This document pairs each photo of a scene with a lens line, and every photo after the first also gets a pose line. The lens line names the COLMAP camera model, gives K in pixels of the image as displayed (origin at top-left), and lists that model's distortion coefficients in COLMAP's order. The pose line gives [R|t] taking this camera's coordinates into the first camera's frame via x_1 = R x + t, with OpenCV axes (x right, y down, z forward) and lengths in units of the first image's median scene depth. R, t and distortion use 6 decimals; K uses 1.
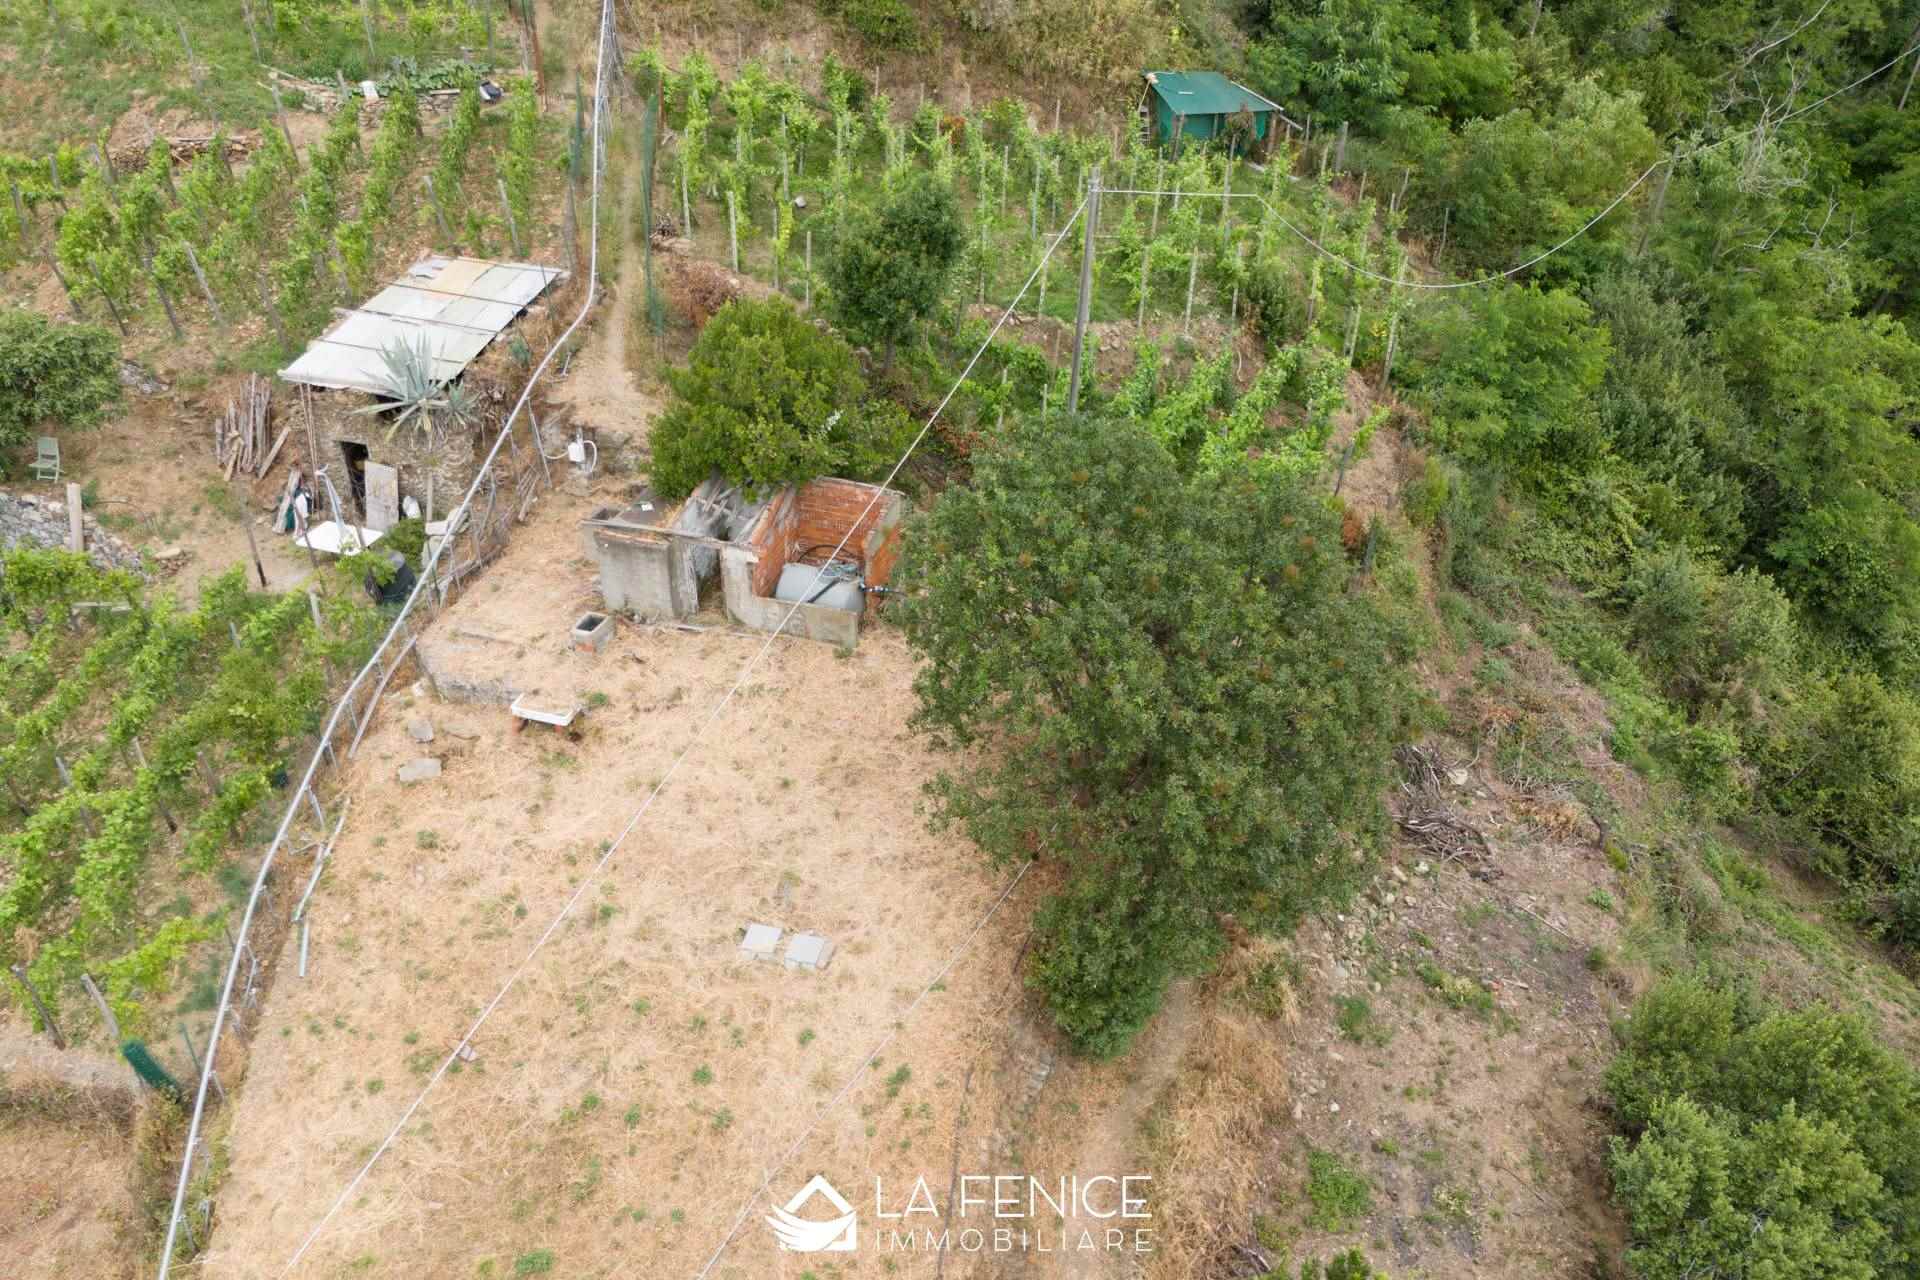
lens RADIAL K [[1405.4, 0, 949.0], [0, 1405.4, 630.4], [0, 0, 1]] dist [0.063728, -0.057266]
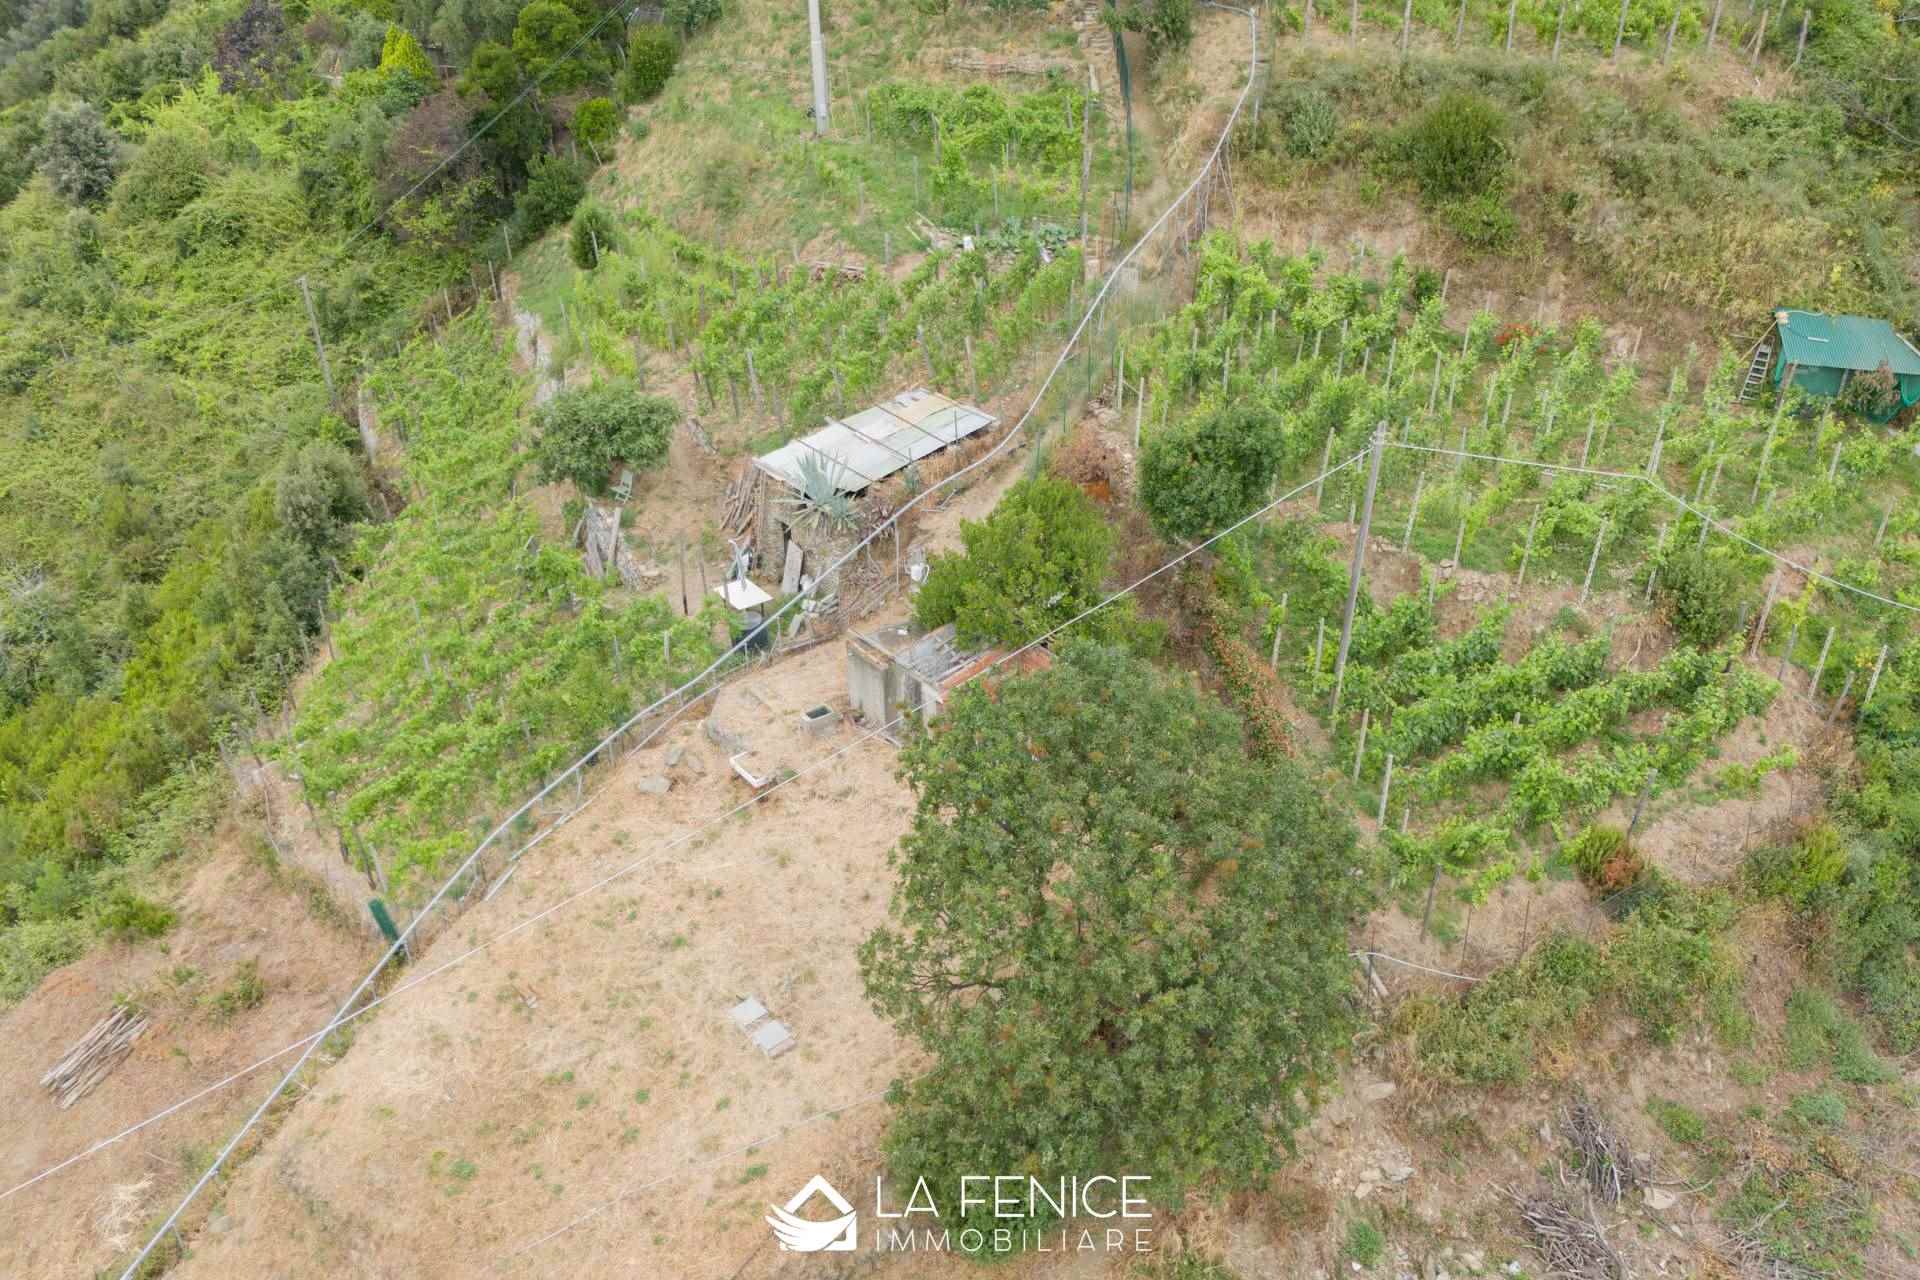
lens RADIAL K [[1405.4, 0, 963.3], [0, 1405.4, 633.5], [0, 0, 1]] dist [0.063728, -0.057266]
pose [[0.813195, 0.259874, -0.520748, 0.378899], [-0.295331, 0.955269, 0.015532, -0.105585], [0.501491, 0.141163, 0.853569, 0.035355]]
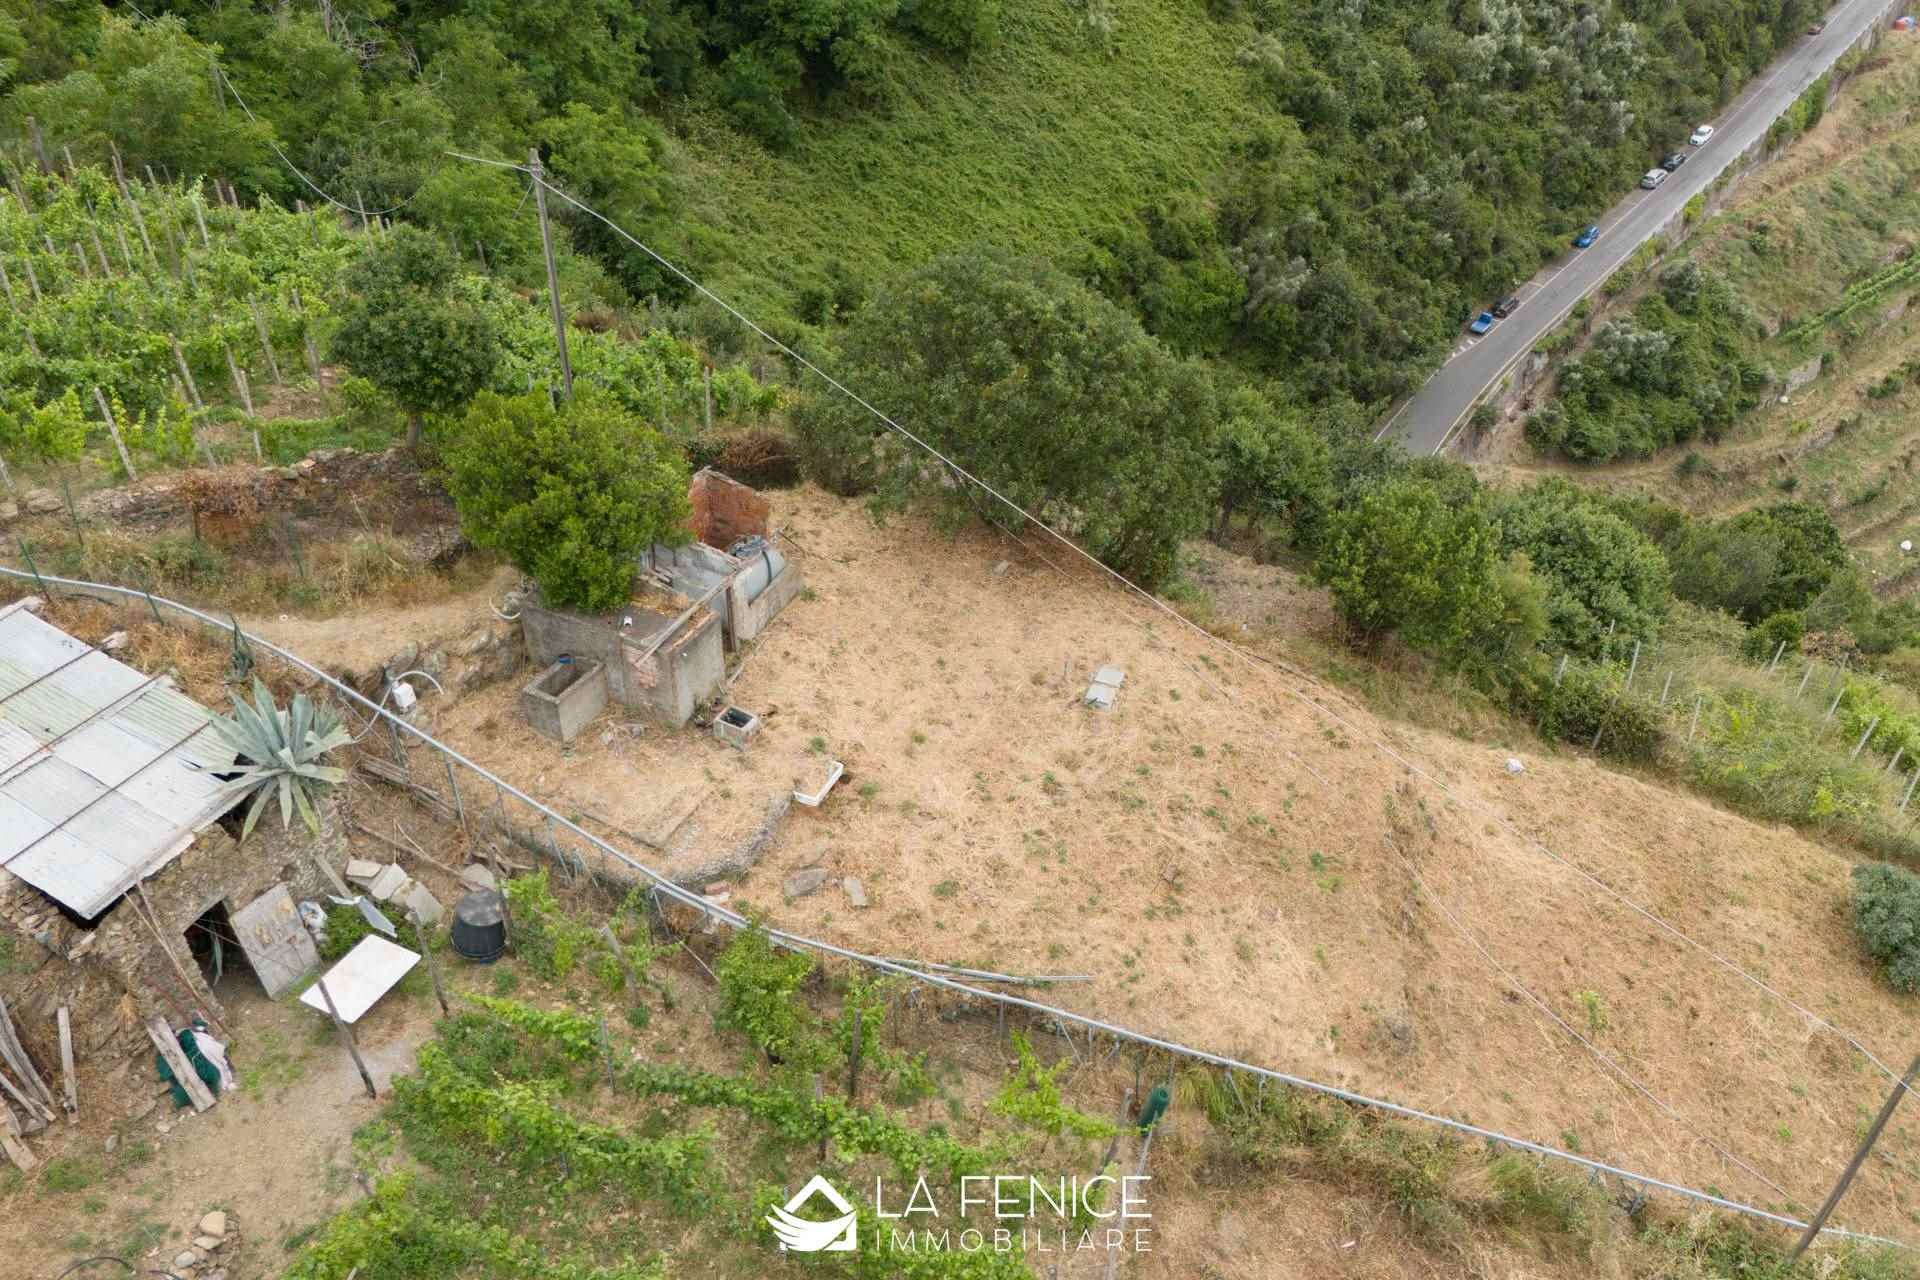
lens RADIAL K [[1405.4, 0, 956.4], [0, 1405.4, 635.8], [0, 0, 1]] dist [0.063728, -0.057266]
pose [[0.152696, -0.598782, 0.786222, -0.816902], [0.527522, 0.722119, 0.447509, -0.340456], [-0.835706, 0.346416, 0.426135, 0.375219]]
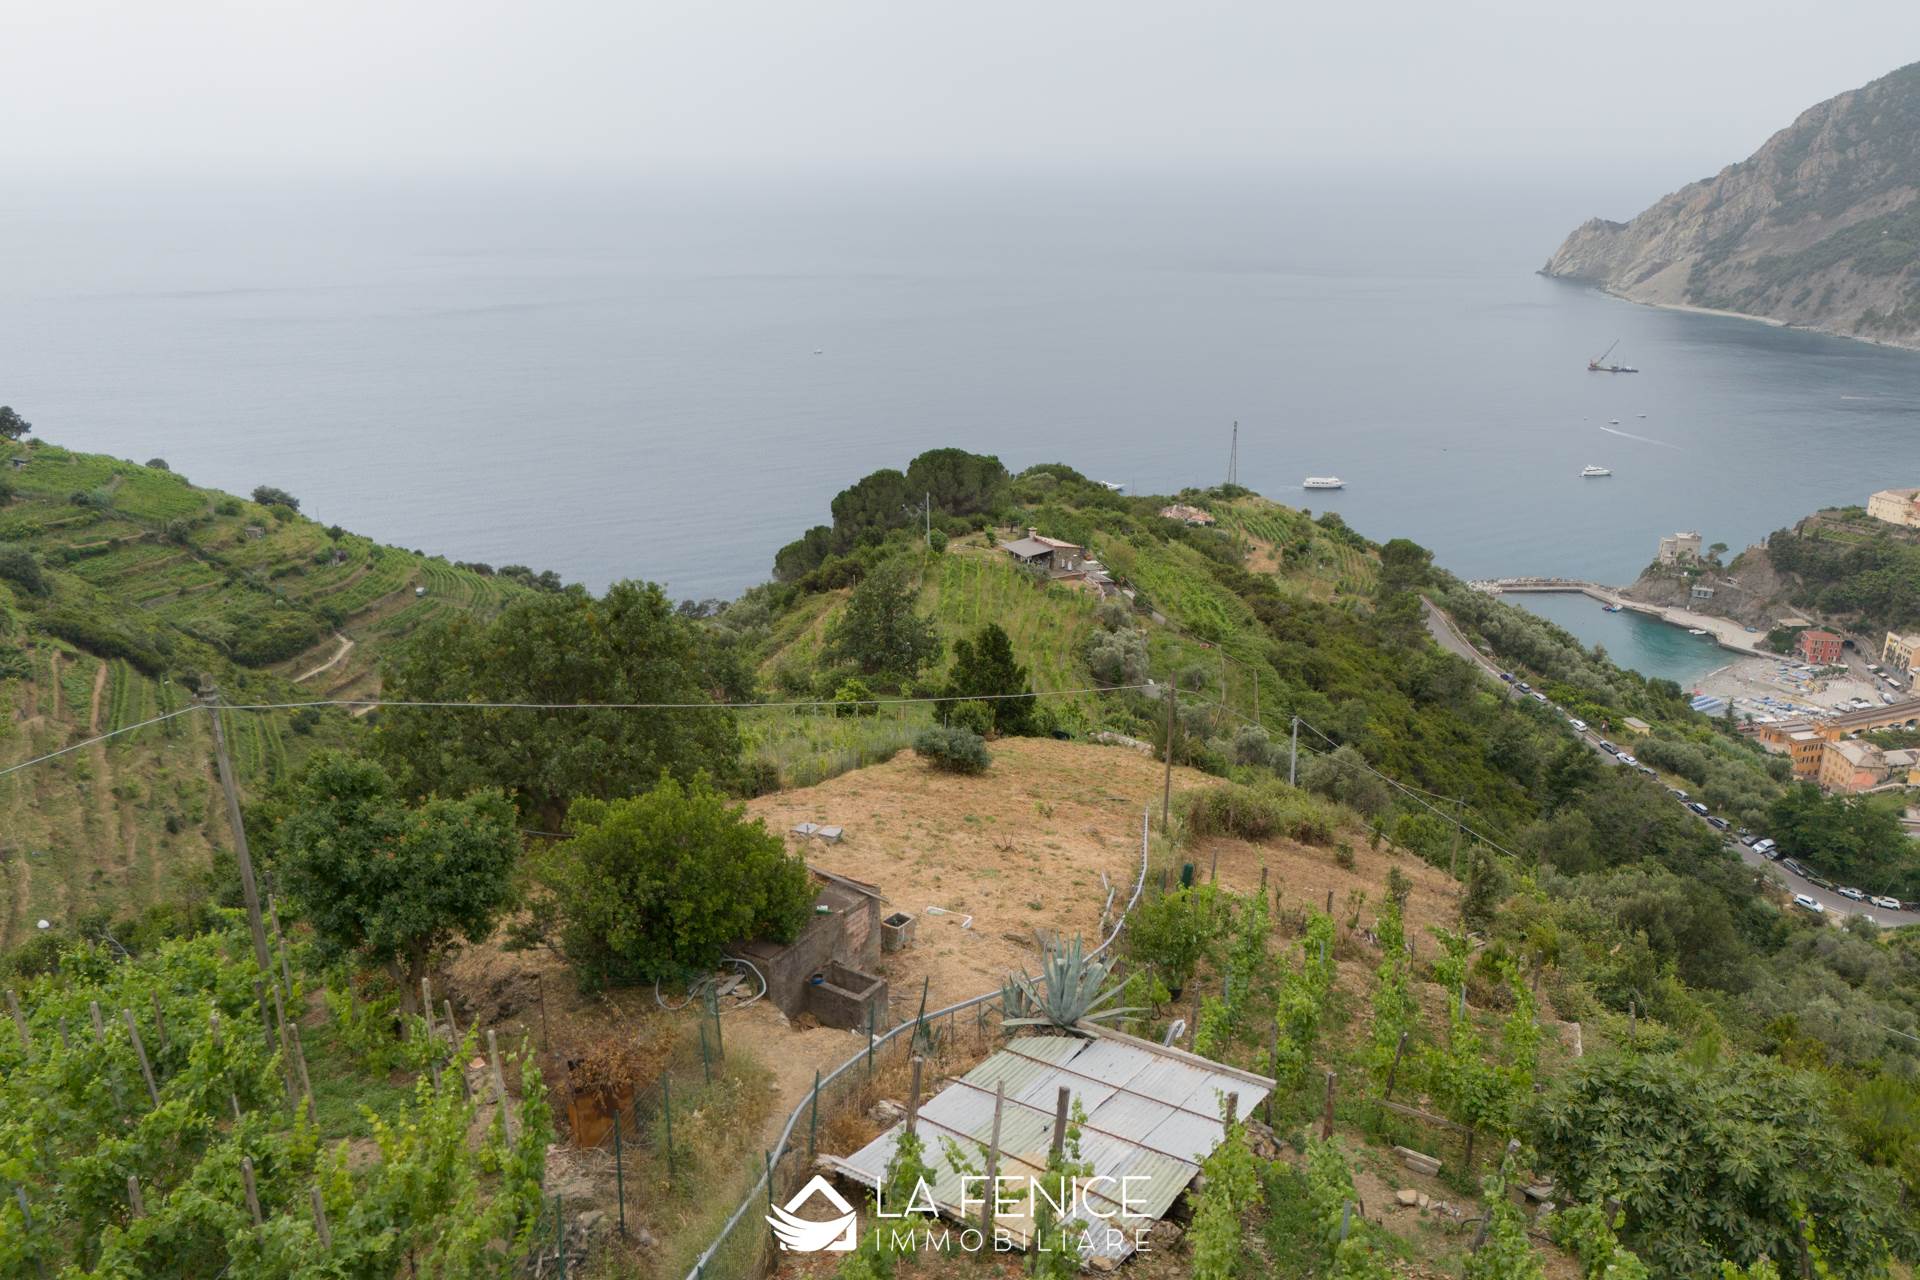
lens RADIAL K [[1405.4, 0, 961.5], [0, 1405.4, 648.5], [0, 0, 1]] dist [0.063728, -0.057266]
pose [[-0.963875, -0.101517, 0.246249, -0.468997], [0.133234, 0.616777, 0.775780, -0.837149], [-0.230636, 0.780564, -0.580971, 1.246884]]
